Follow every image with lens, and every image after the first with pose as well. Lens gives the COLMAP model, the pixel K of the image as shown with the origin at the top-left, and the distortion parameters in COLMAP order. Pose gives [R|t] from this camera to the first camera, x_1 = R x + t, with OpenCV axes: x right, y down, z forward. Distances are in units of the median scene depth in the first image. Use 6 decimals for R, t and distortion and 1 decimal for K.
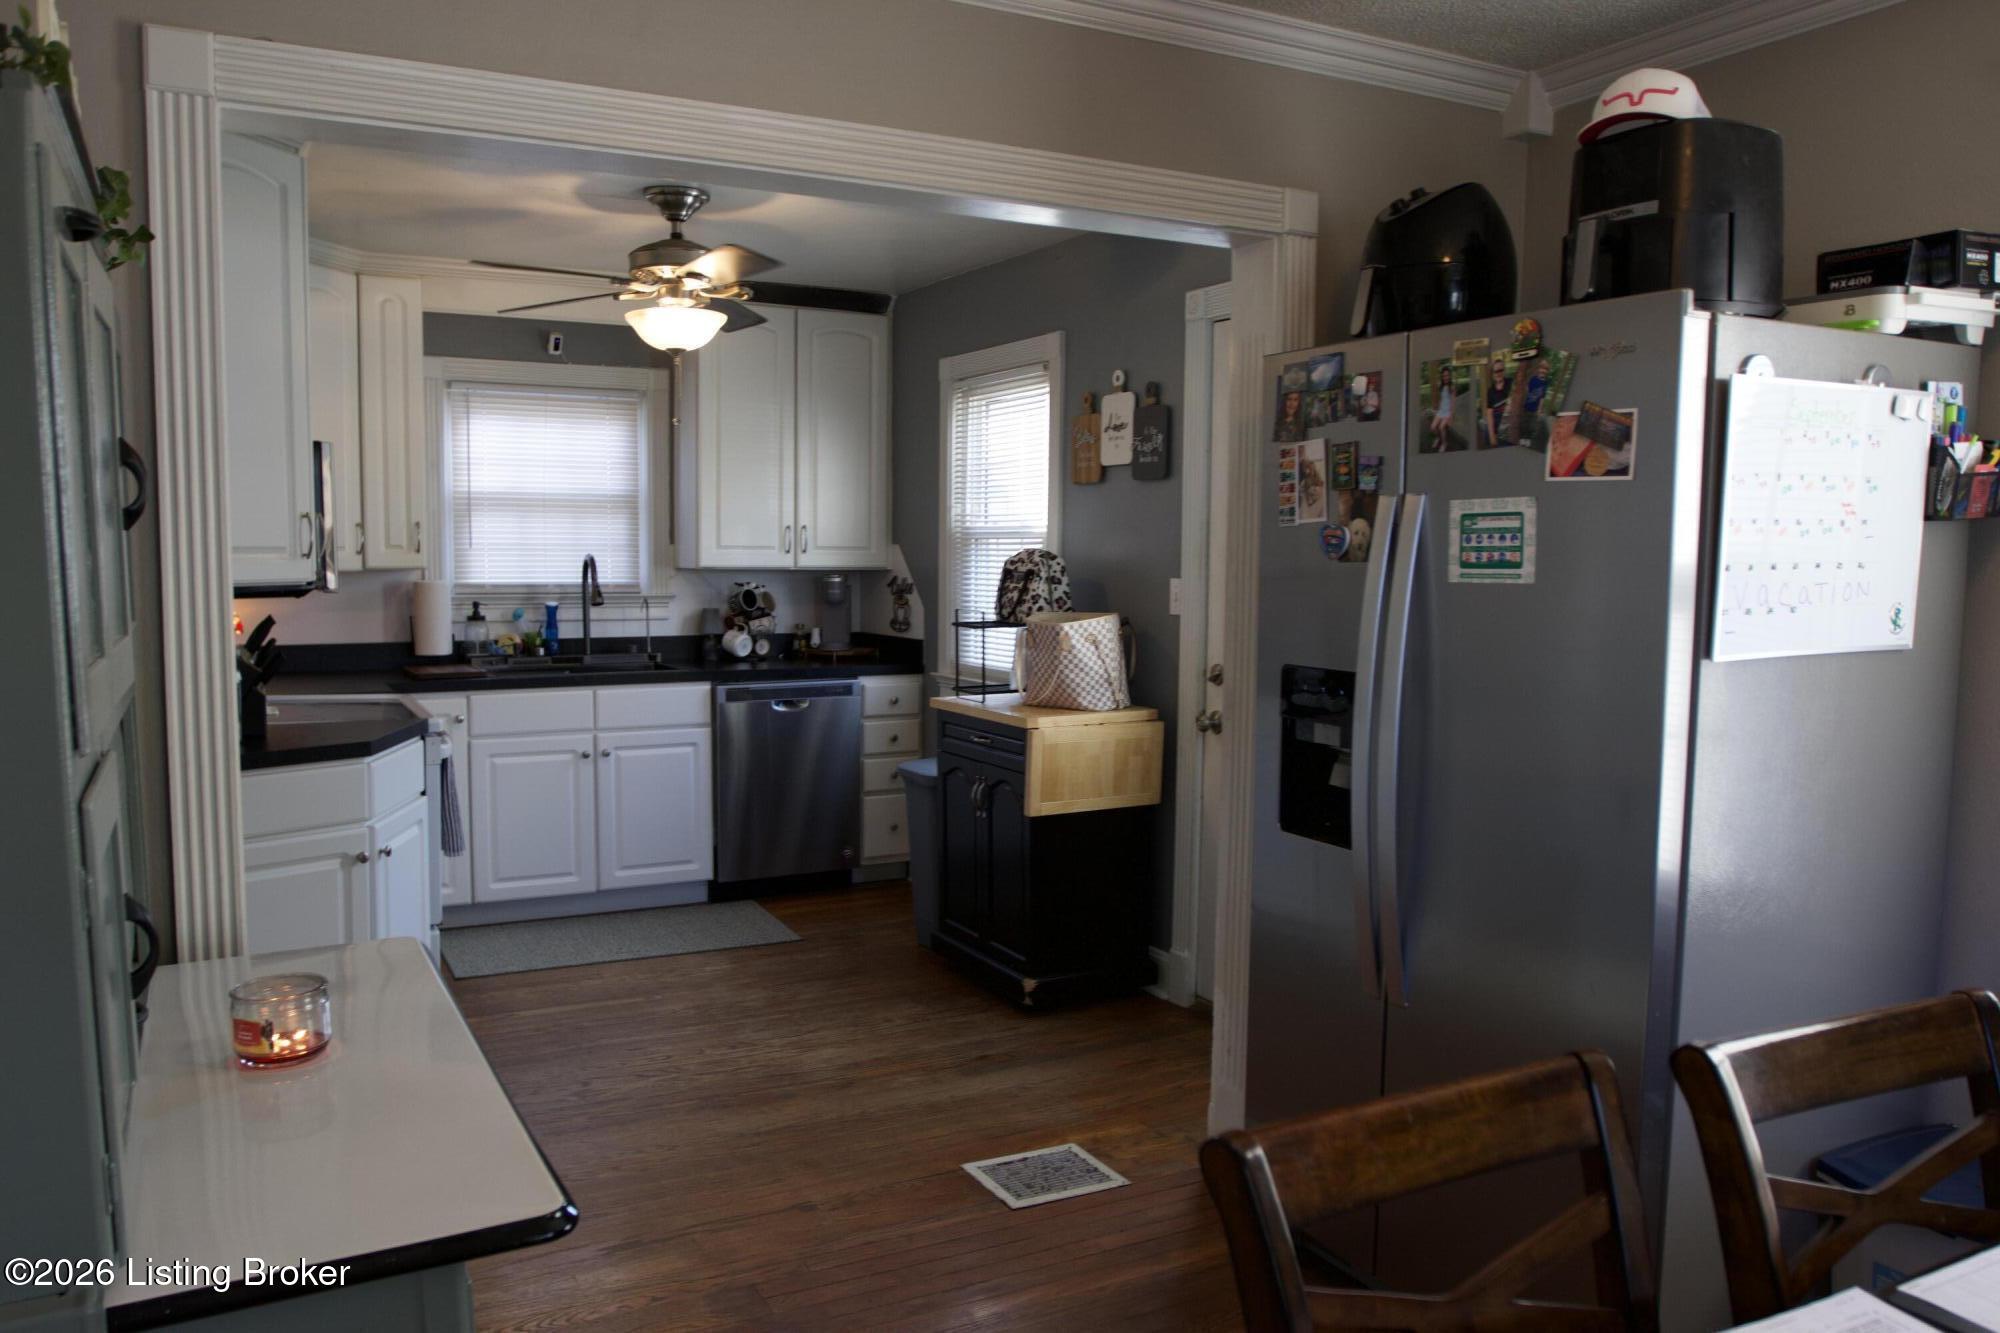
lens RADIAL K [[1474.2, 0, 974.9], [0, 1474.2, 676.3], [0, 0, 1]] dist [-0.089455, 0.068182]
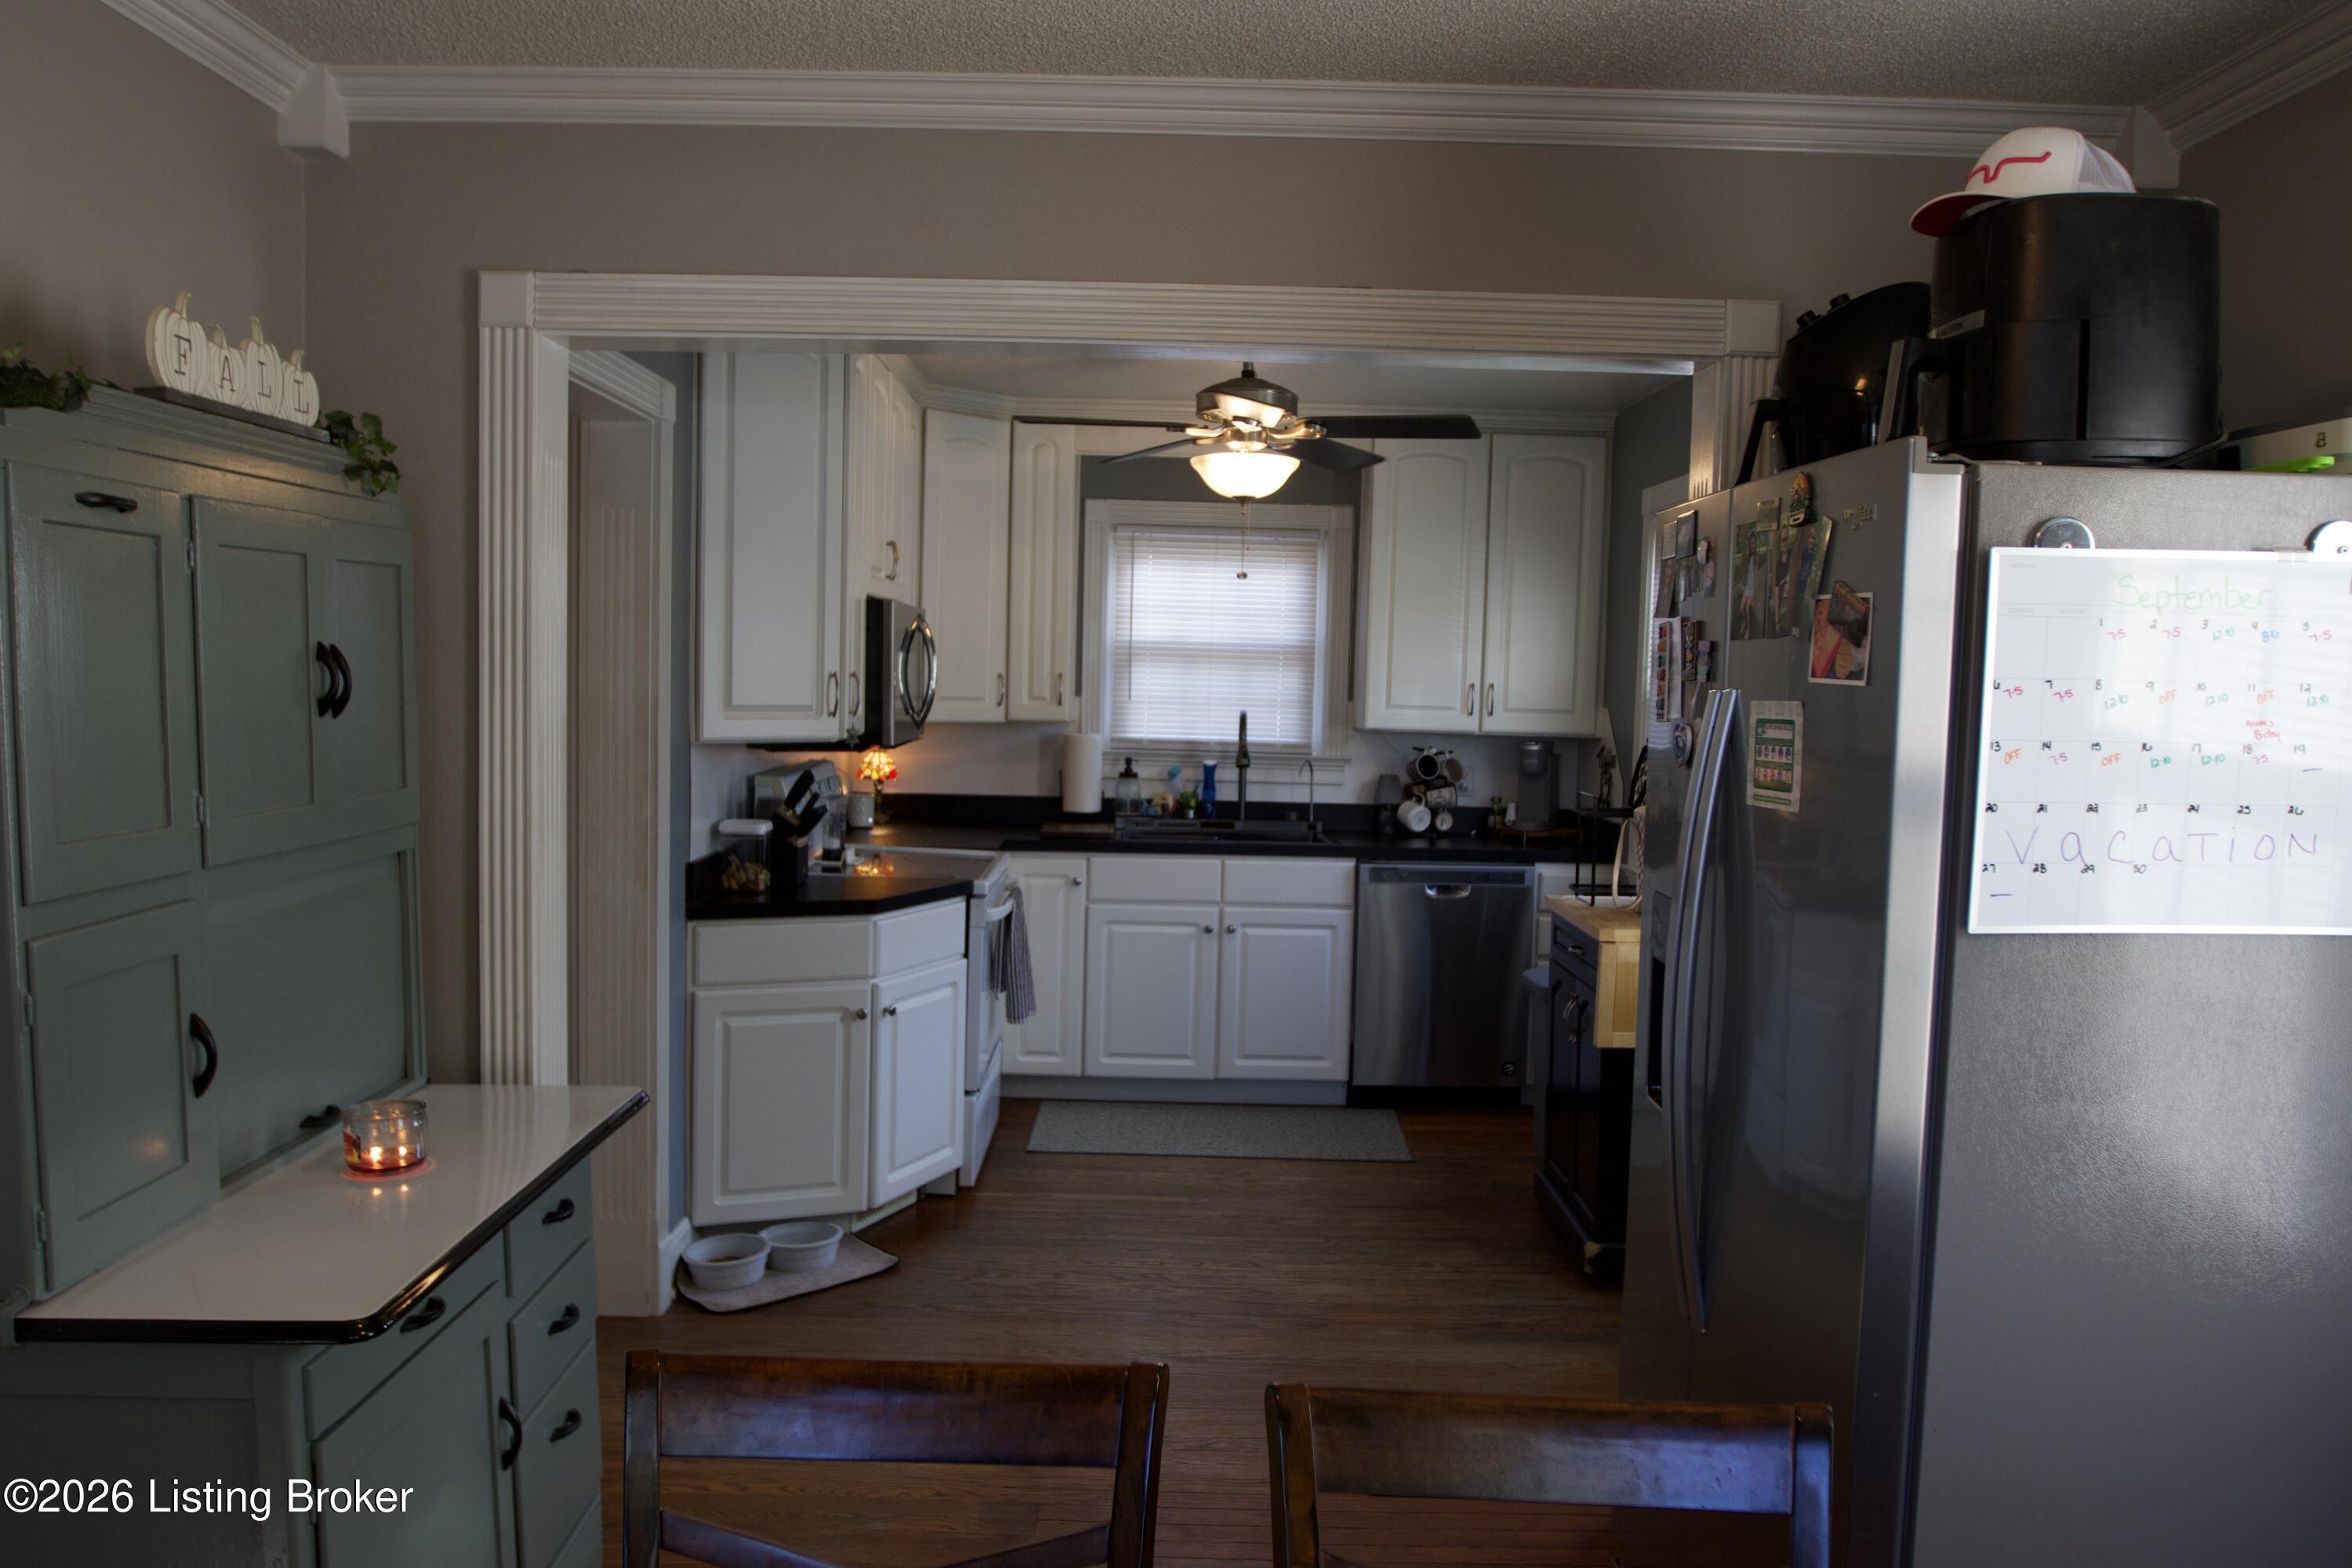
lens RADIAL K [[1733.7, 0, 1146.5], [0, 1733.7, 795.5], [0, 0, 1]] dist [-0.089455, 0.068182]
pose [[0.888528, 0.047435, -0.456364, 0.189349], [-0.058551, 0.998232, -0.010239, -0.016656], [0.455072, 0.035818, 0.889734, 0.010589]]
